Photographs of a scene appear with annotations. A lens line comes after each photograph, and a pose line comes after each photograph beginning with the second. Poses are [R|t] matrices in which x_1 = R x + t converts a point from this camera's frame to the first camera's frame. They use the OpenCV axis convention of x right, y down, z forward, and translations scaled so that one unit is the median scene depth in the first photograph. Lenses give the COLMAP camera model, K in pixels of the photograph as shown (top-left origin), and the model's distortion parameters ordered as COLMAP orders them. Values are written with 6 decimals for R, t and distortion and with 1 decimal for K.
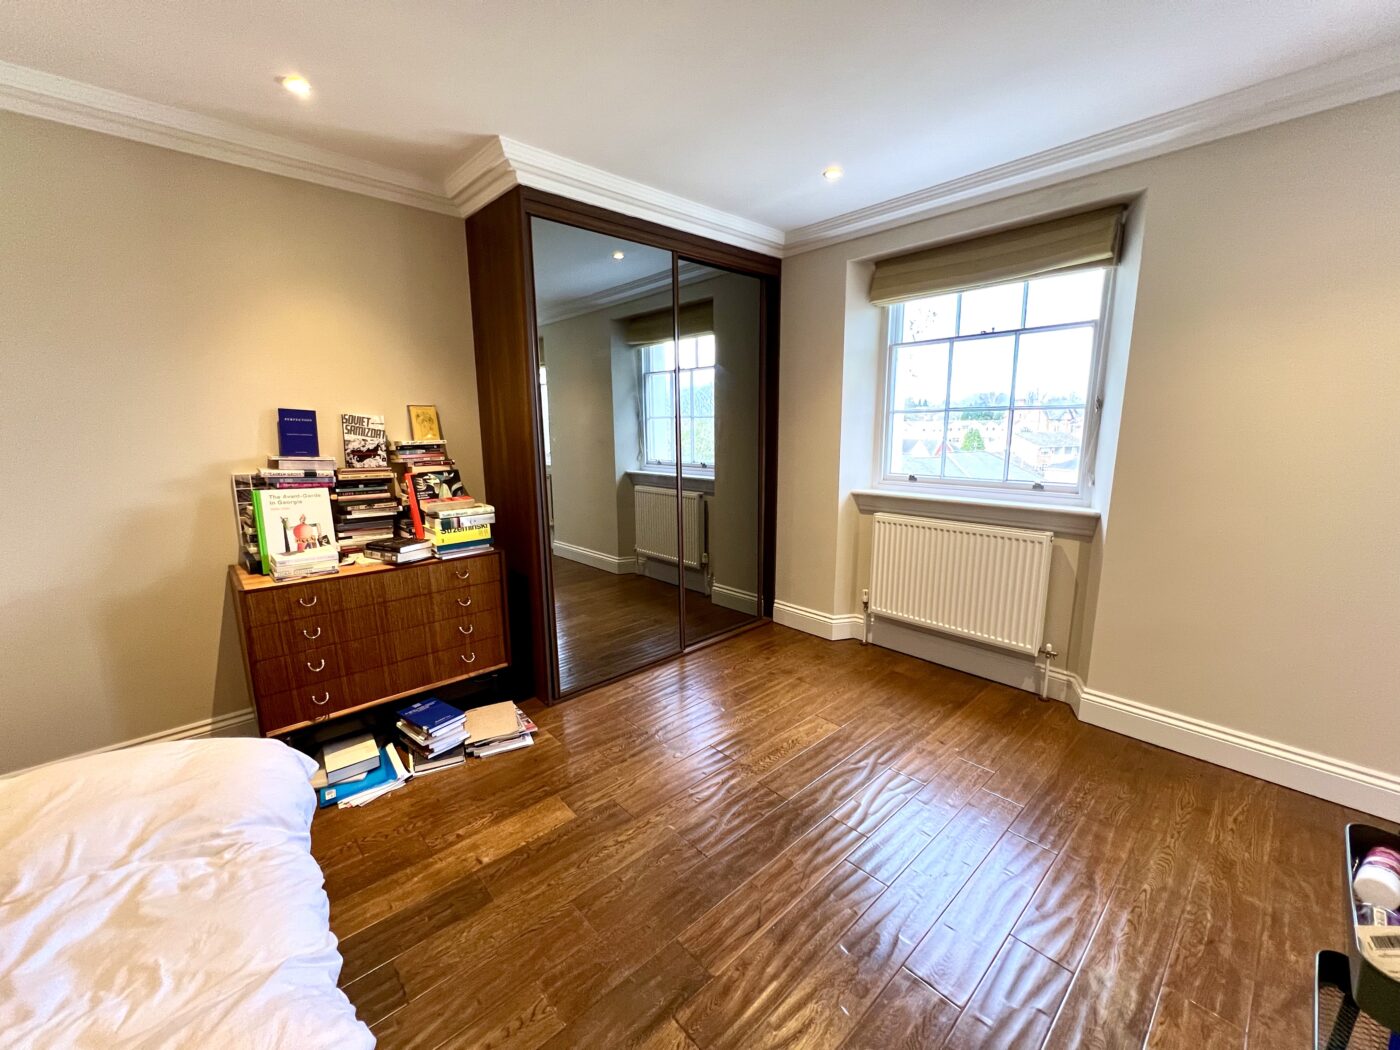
lens RADIAL K [[562.2, 0, 699.9], [0, 562.2, 529.5], [0, 0, 1]] dist [-0.003622, 0.000747]
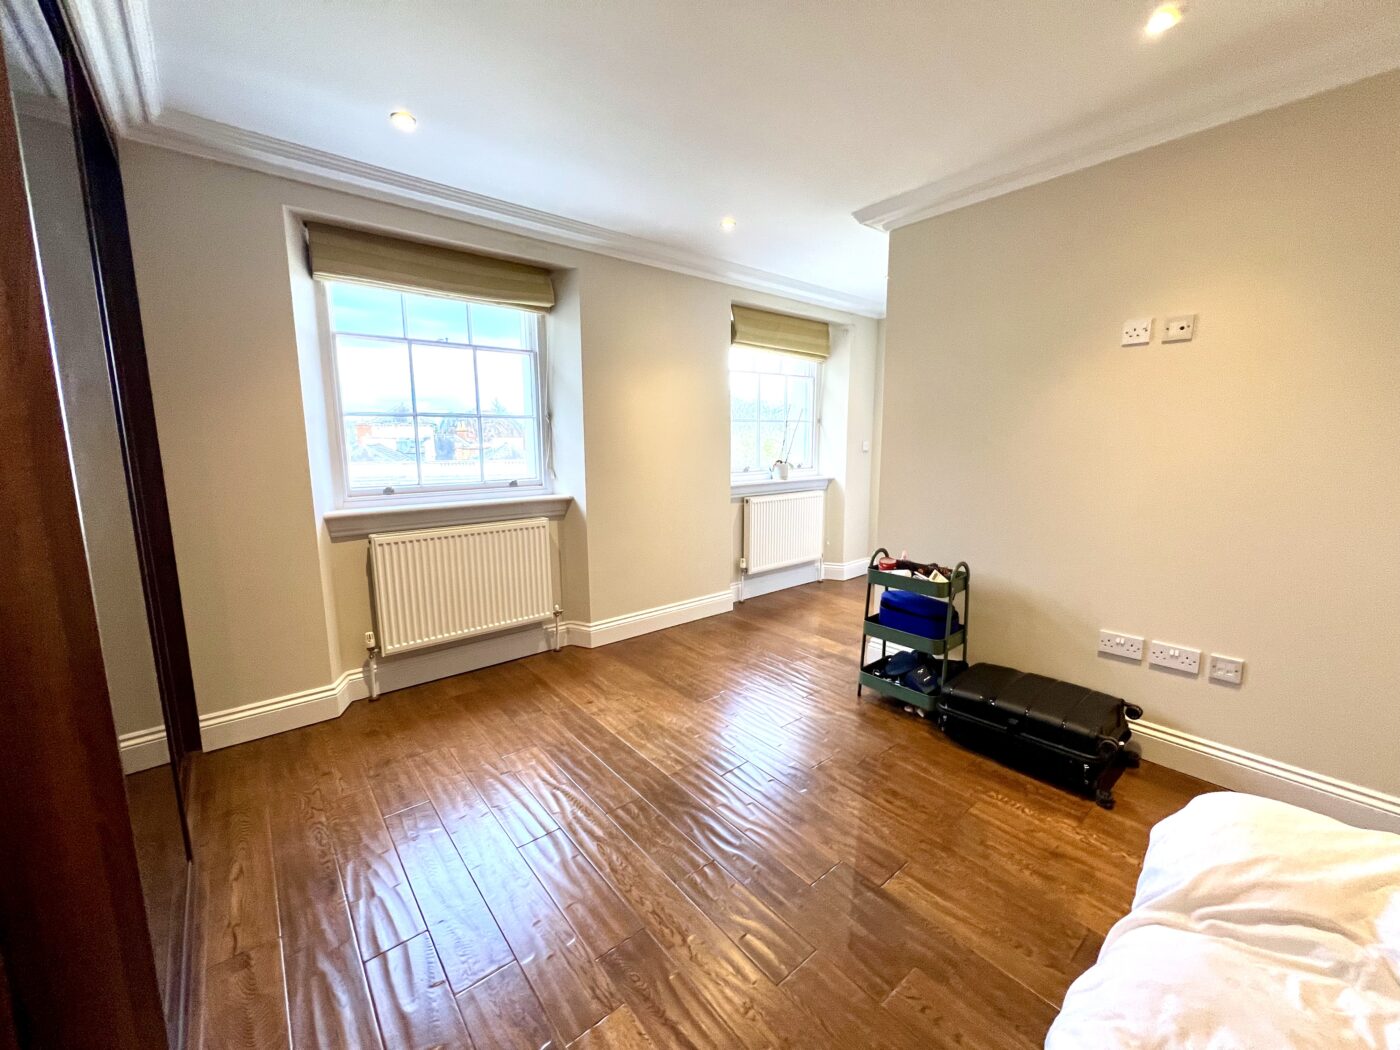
lens RADIAL K [[562.2, 0, 701.1], [0, 562.2, 524.4], [0, 0, 1]] dist [-0.003622, 0.000747]
pose [[0.046230, -0.144366, 0.988444, -0.613781], [0.185329, 0.973563, 0.133524, -0.084655], [-0.981588, 0.177014, 0.071763, 0.597236]]
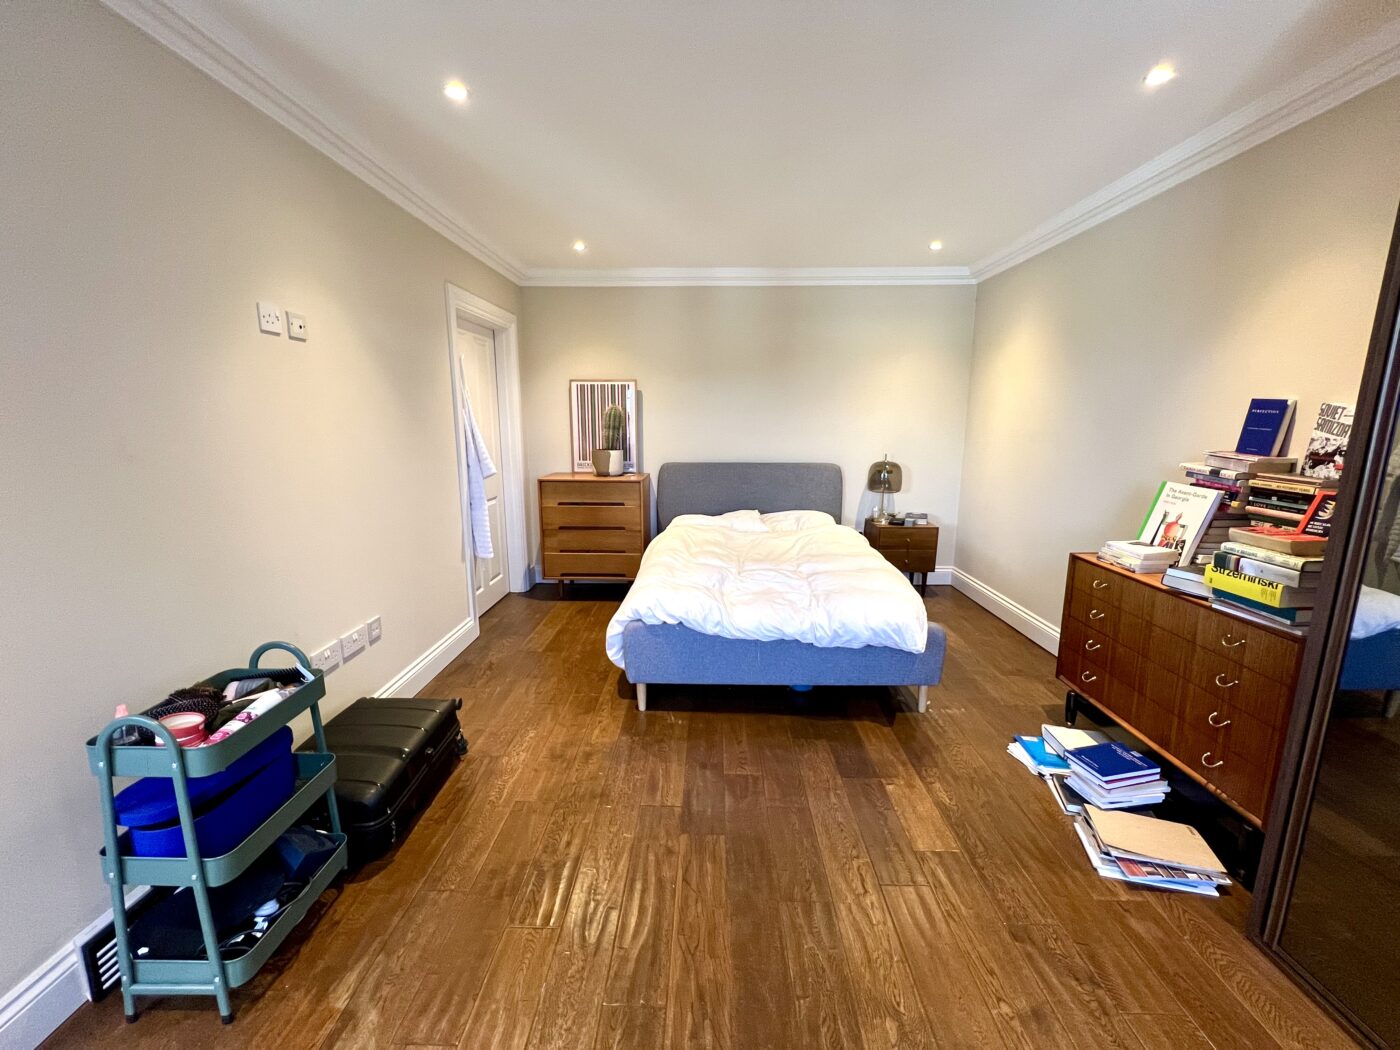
lens RADIAL K [[562.2, 0, 698.3], [0, 562.2, 522.3], [0, 0, 1]] dist [-0.003622, 0.000747]
pose [[-0.691404, 0.137520, -0.709259, 0.466060], [-0.125997, 0.943720, 0.305805, -0.176033], [0.711396, 0.300800, -0.635165, 0.913911]]
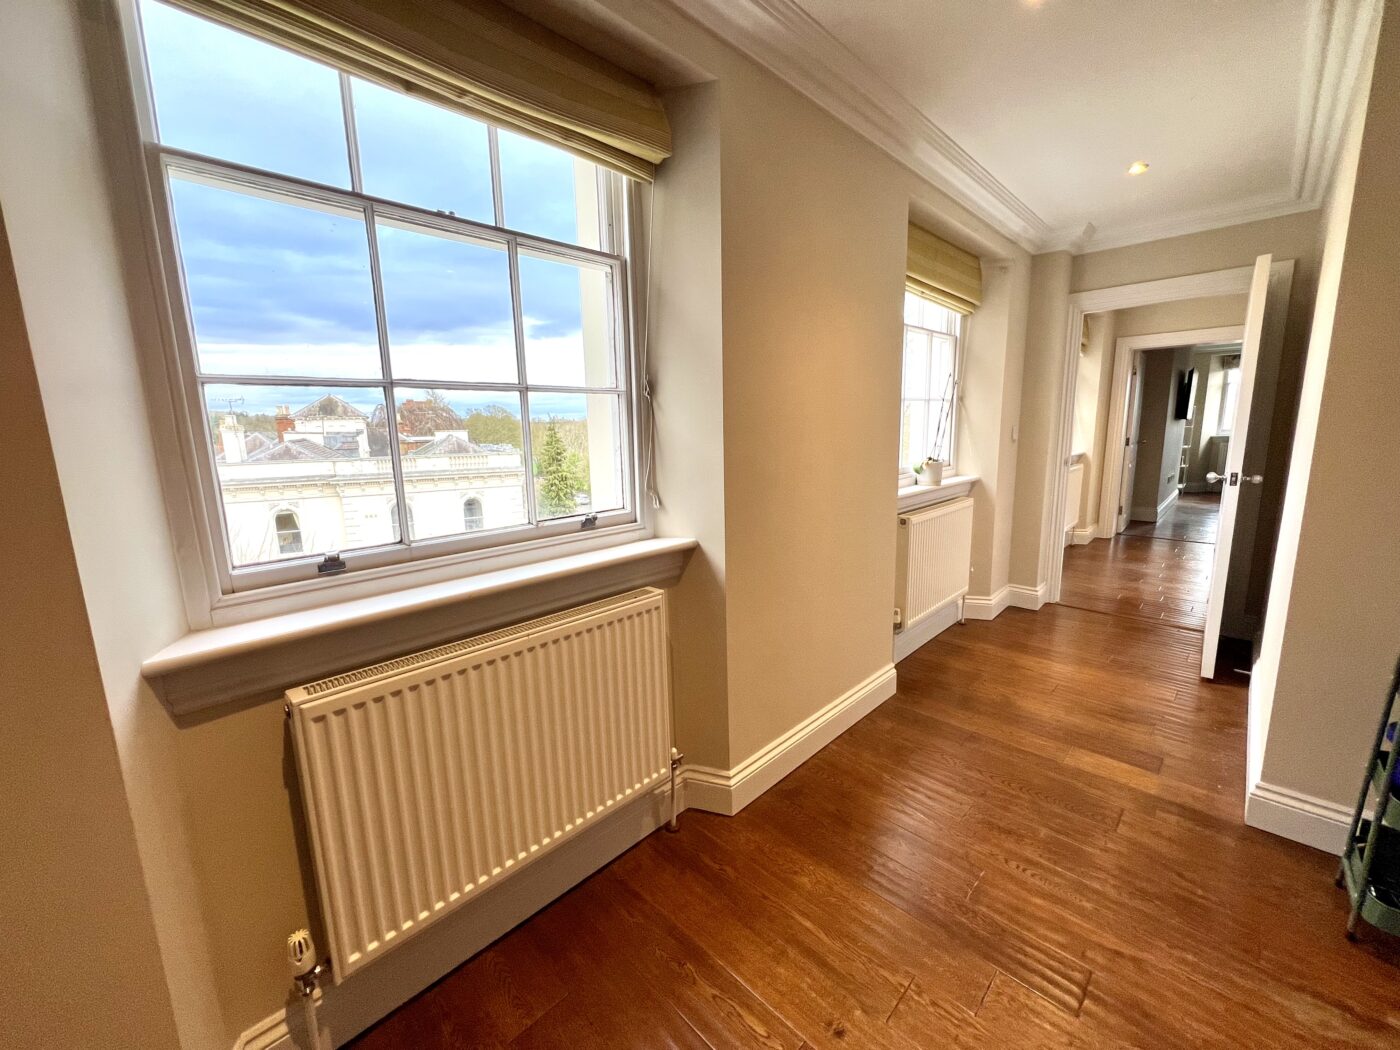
lens RADIAL K [[562.2, 0, 701.2], [0, 562.2, 523.9], [0, 0, 1]] dist [-0.003622, 0.000747]
pose [[-0.047758, -0.163664, 0.985359, 0.011652], [0.203441, 0.964213, 0.170012, -0.167606], [-0.977922, 0.208582, -0.012753, 0.980028]]
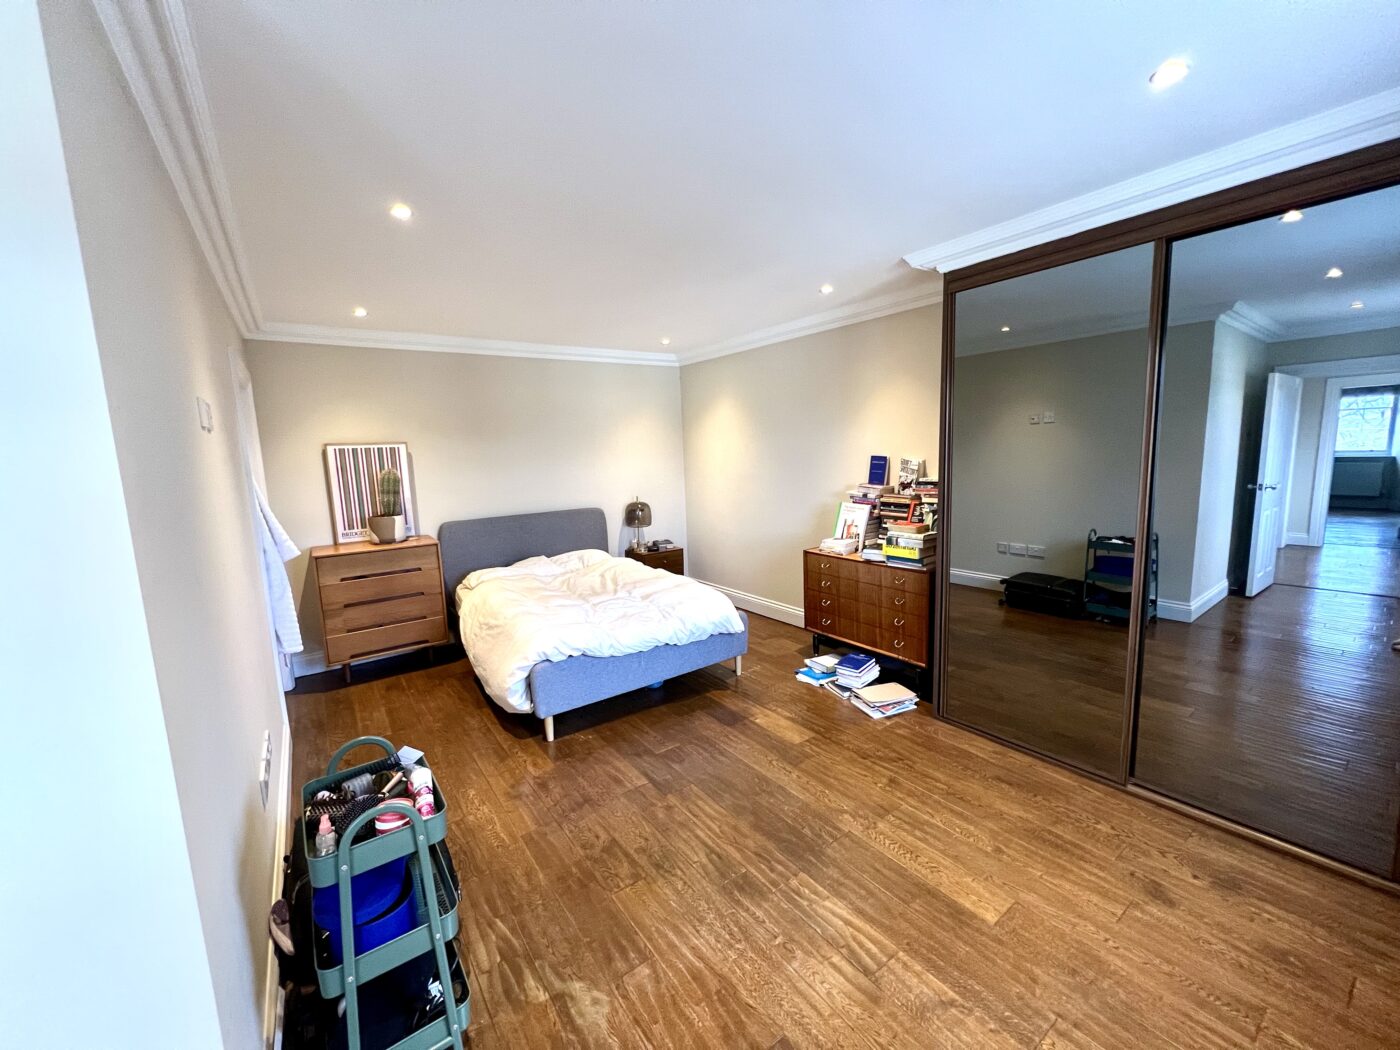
lens RADIAL K [[560.7, 0, 703.7], [0, 560.7, 525.9], [0, 0, 1]] dist [-0.000897, 0.000523]
pose [[-0.111942, 0.148514, -0.982554, 0.906178], [-0.142687, 0.976120, 0.163798, -0.195624], [0.983417, 0.158533, -0.088078, 0.628969]]
